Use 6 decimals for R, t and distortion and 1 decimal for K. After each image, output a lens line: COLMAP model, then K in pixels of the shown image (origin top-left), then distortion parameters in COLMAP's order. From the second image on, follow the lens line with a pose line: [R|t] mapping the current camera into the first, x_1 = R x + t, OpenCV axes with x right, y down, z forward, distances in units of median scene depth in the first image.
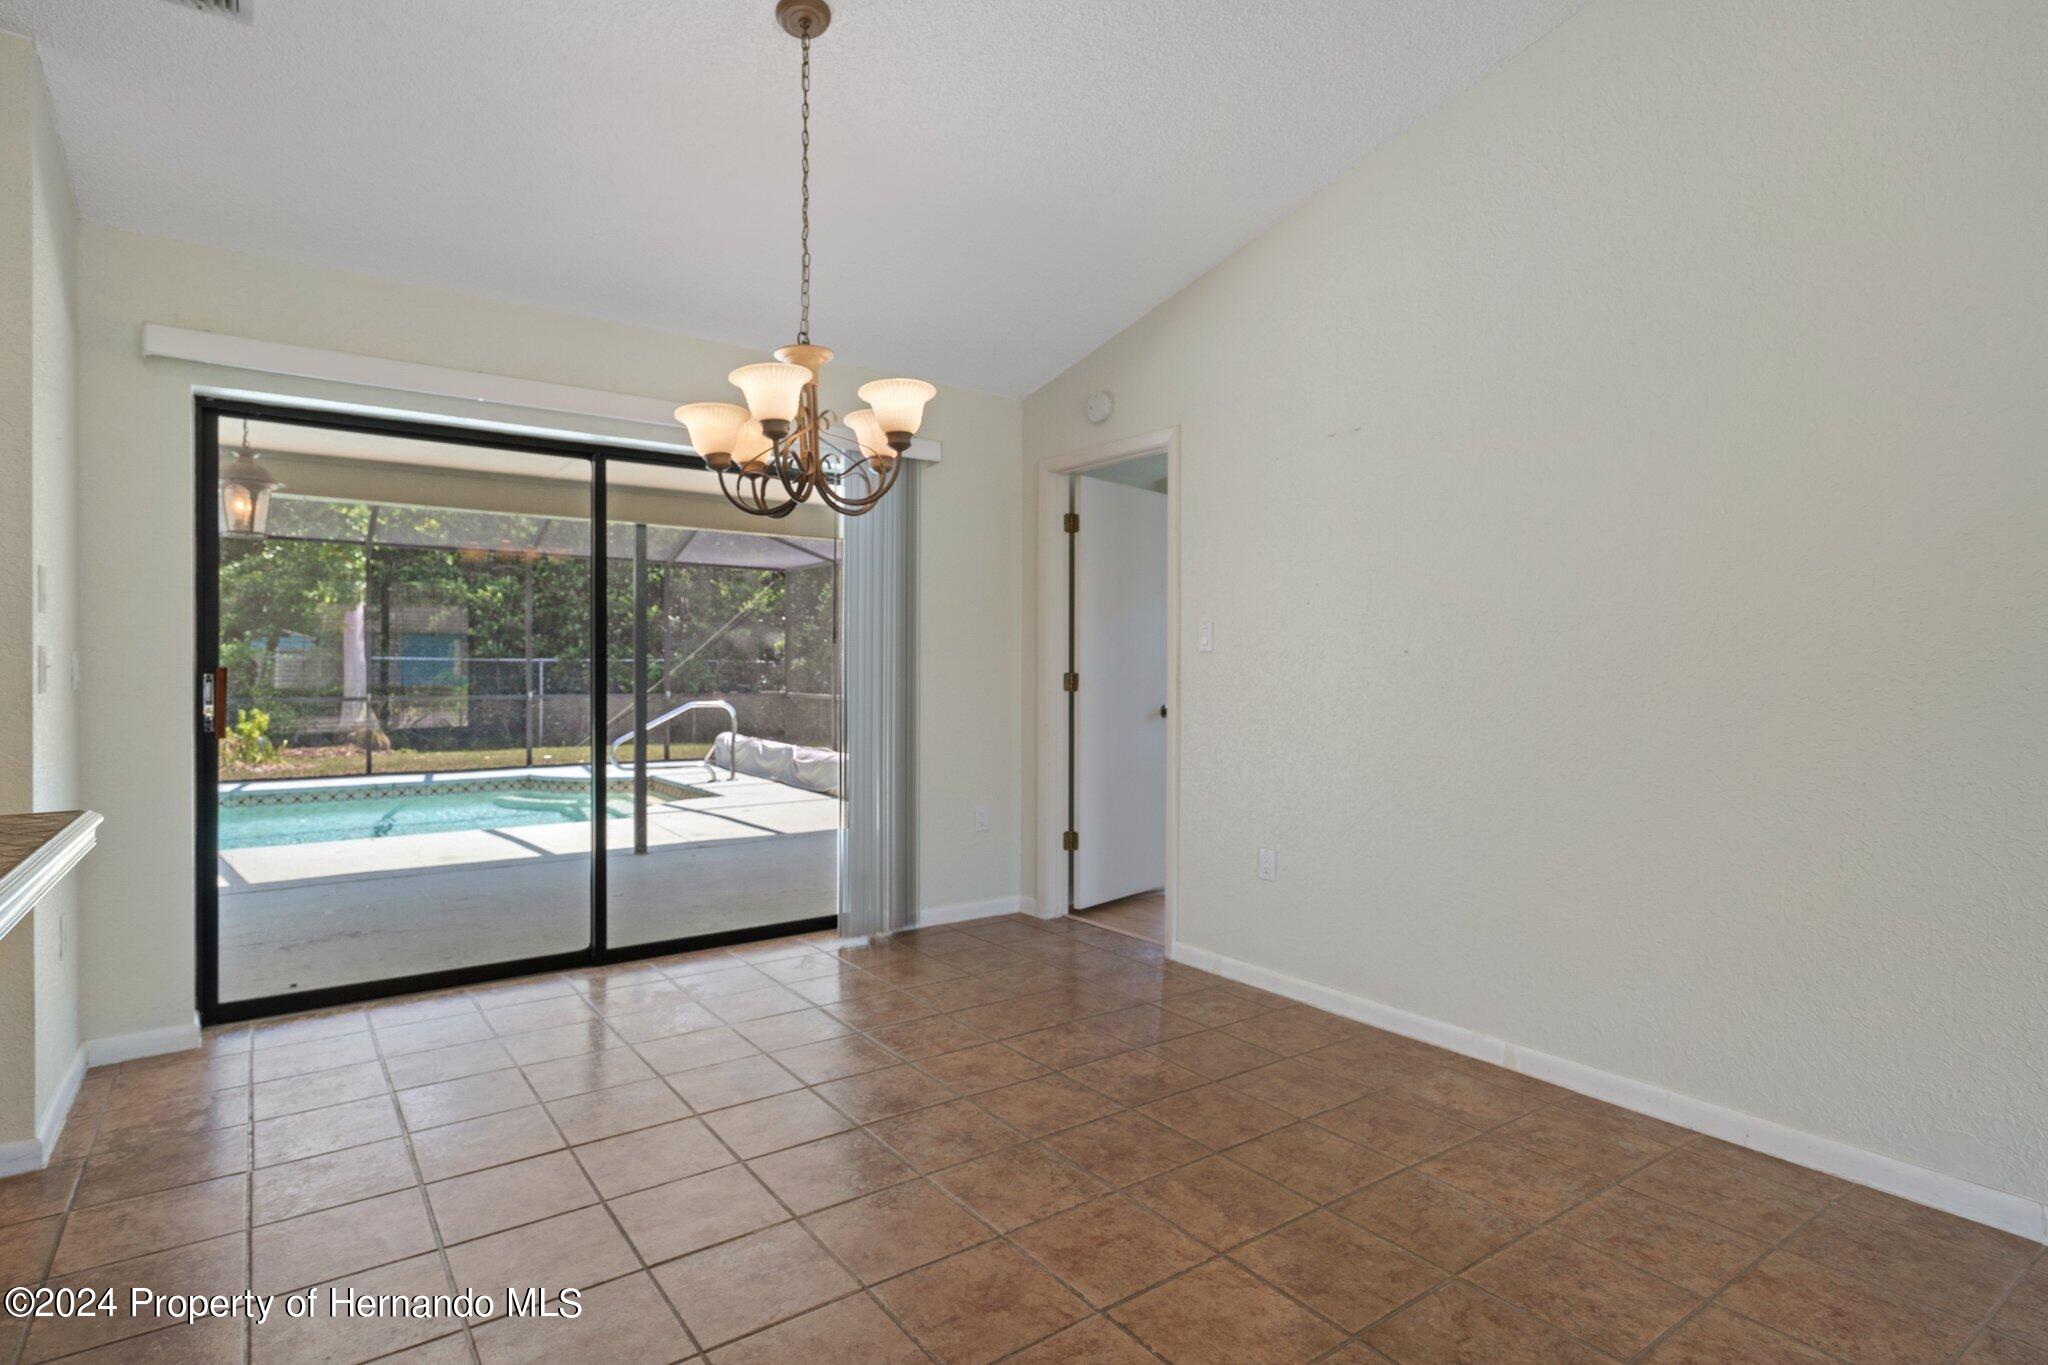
lens RADIAL K [[1045.9, 0, 1013.2], [0, 1045.9, 674.5], [0, 0, 1]] dist [0.007299, 0.000074]
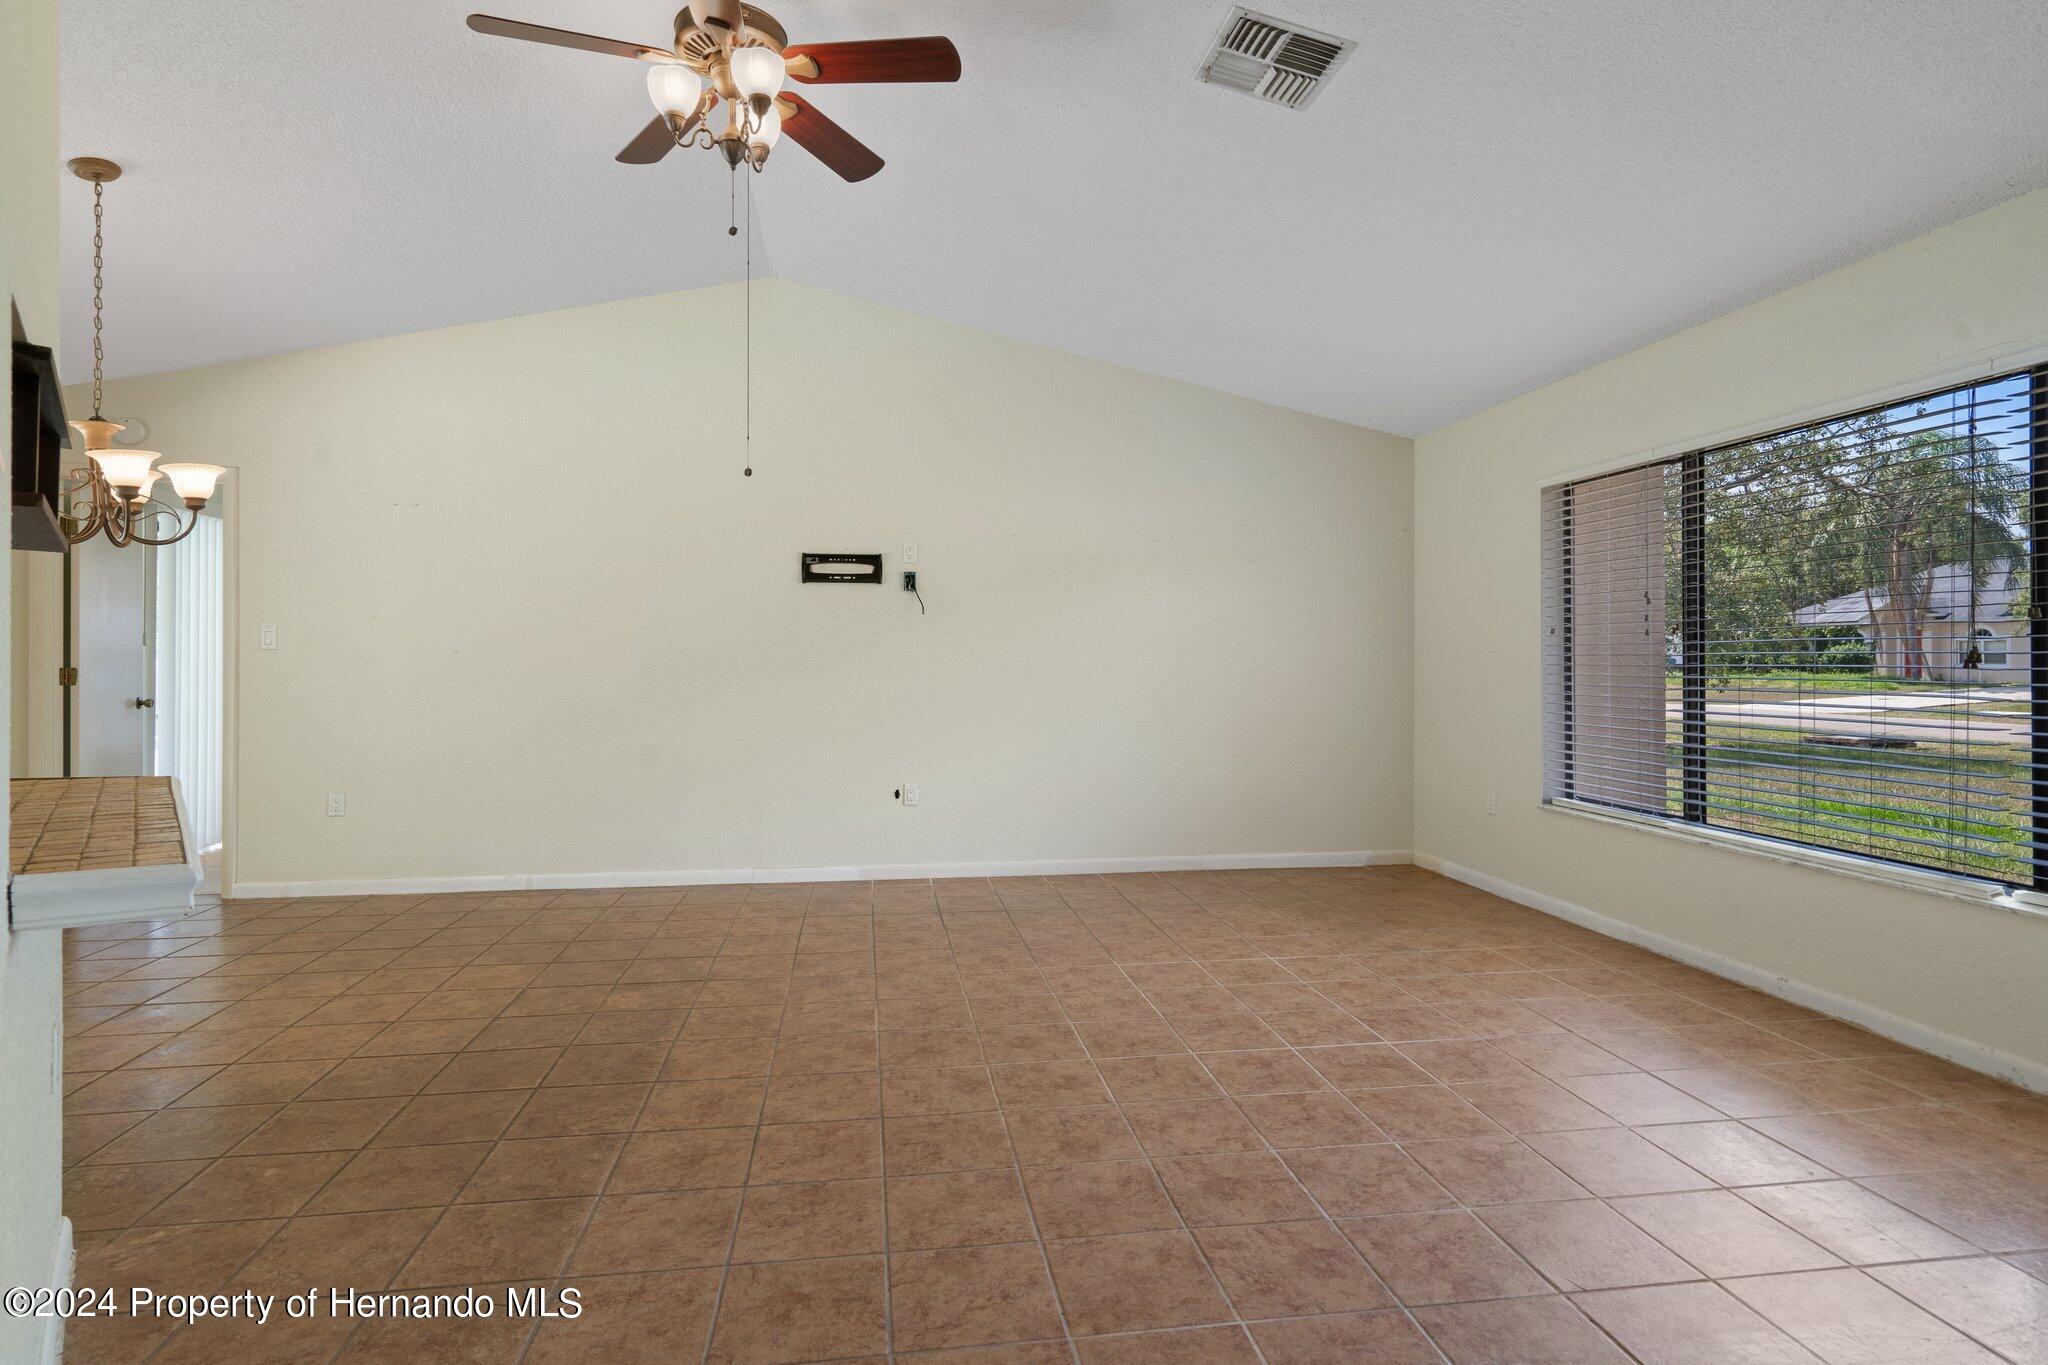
lens RADIAL K [[1048.3, 0, 1019.9], [0, 1048.3, 660.6], [0, 0, 1]] dist [0.000836, 0.000474]
pose [[0.459734, -0.001974, 0.888054, -0.581368], [0.008499, 0.999962, -0.002177, 0.002296], [-0.888016, 0.008549, 0.459733, -0.442002]]
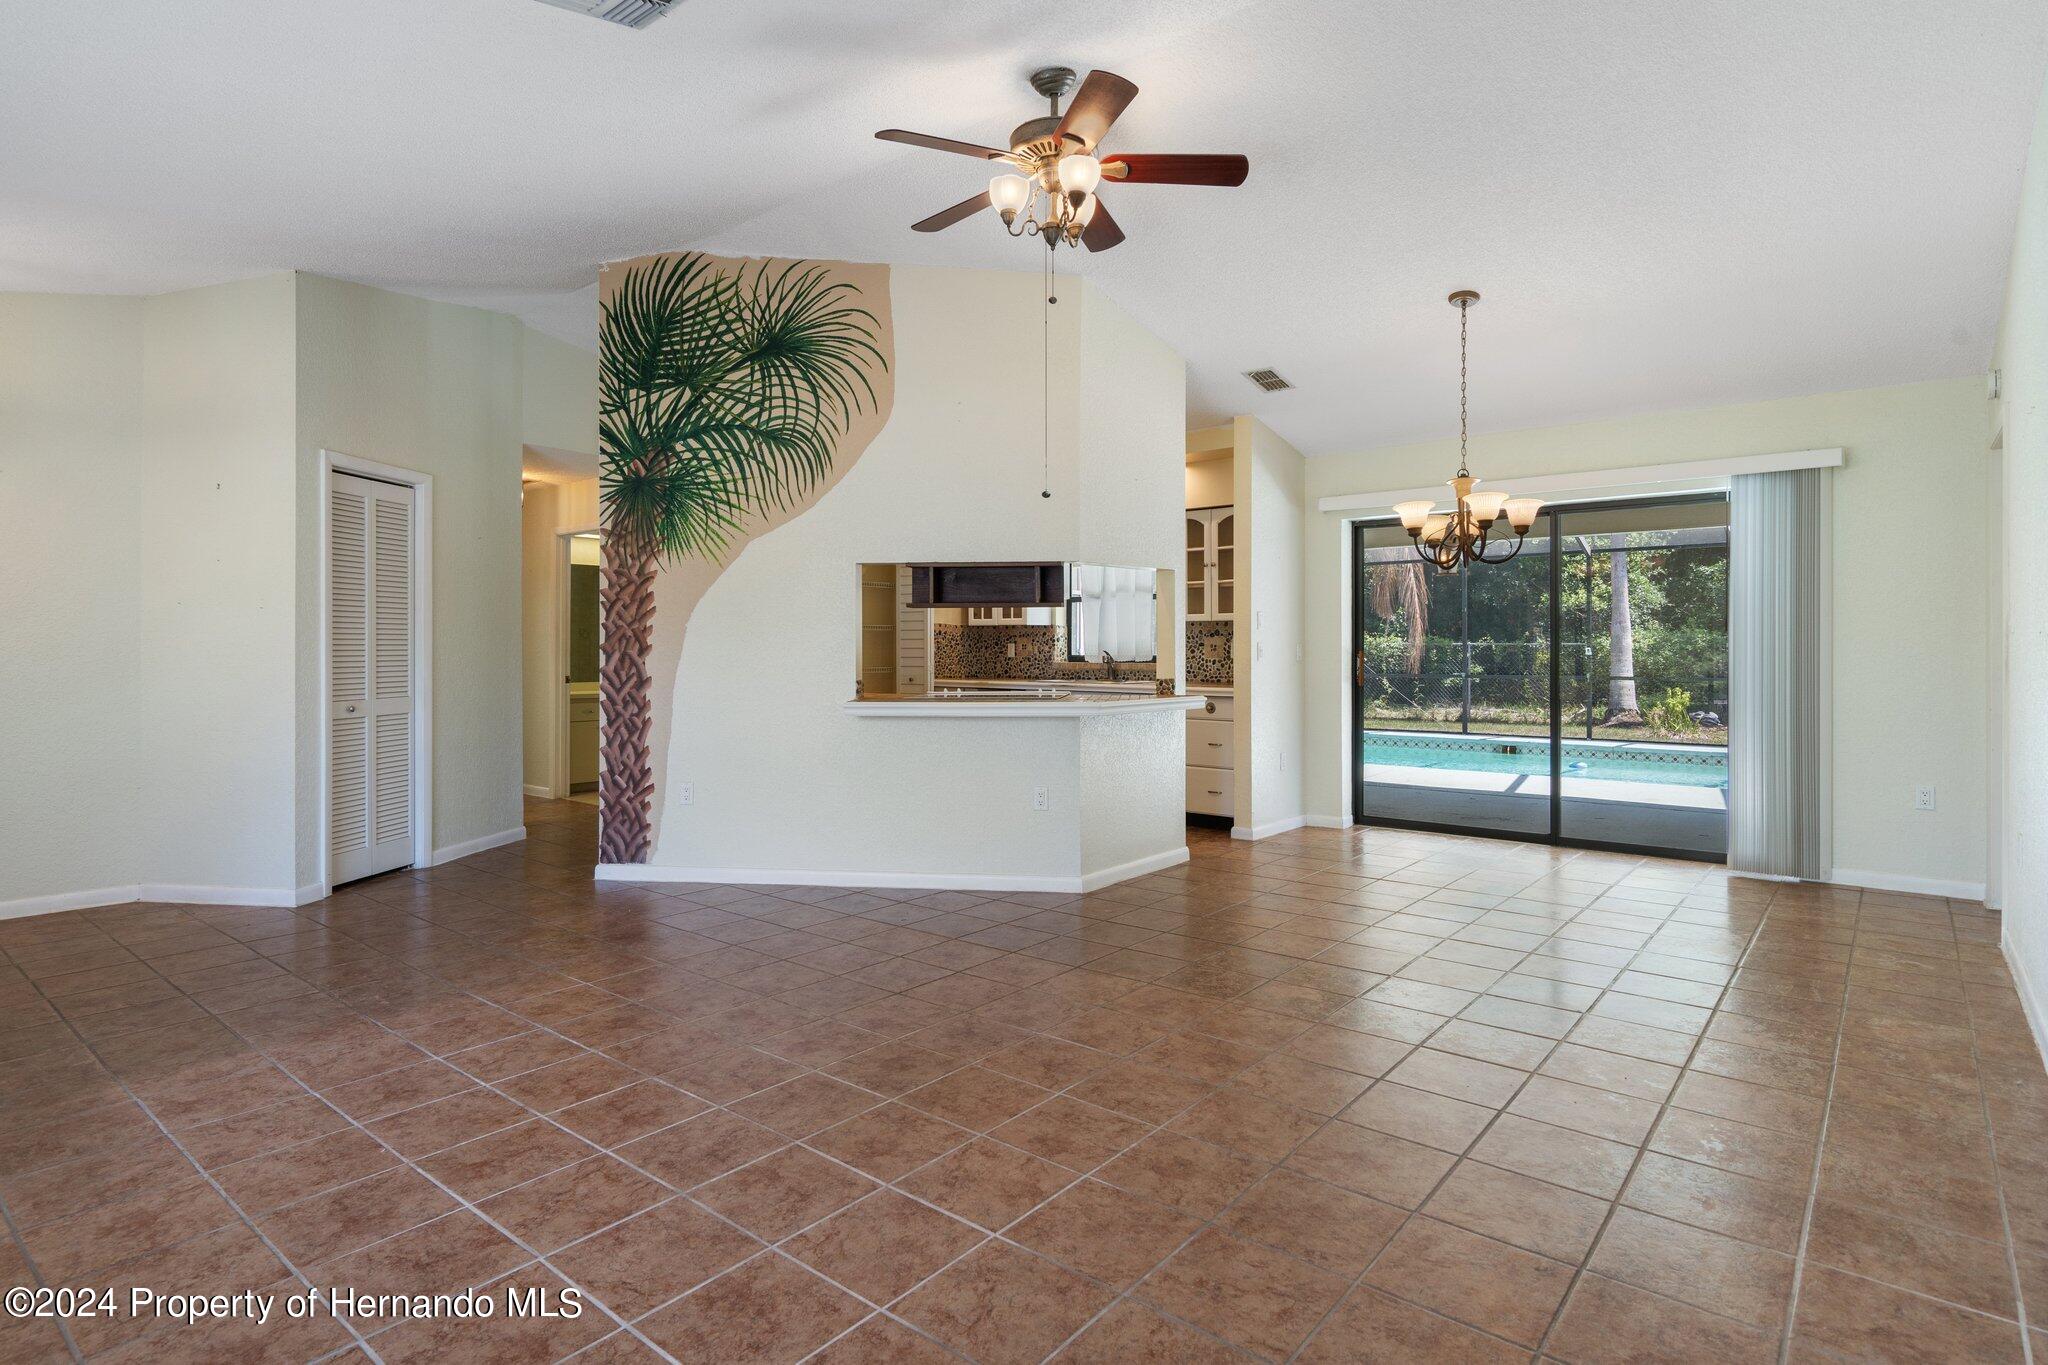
lens RADIAL K [[1052.0, 0, 1017.8], [0, 1052.0, 671.6], [0, 0, 1]] dist [0.002250, 0.000576]
pose [[0.255483, 0.017823, -0.966649, 0.970048], [-0.005879, 0.999840, 0.016881, 0.002244], [0.966796, 0.001370, 0.255547, -0.164178]]
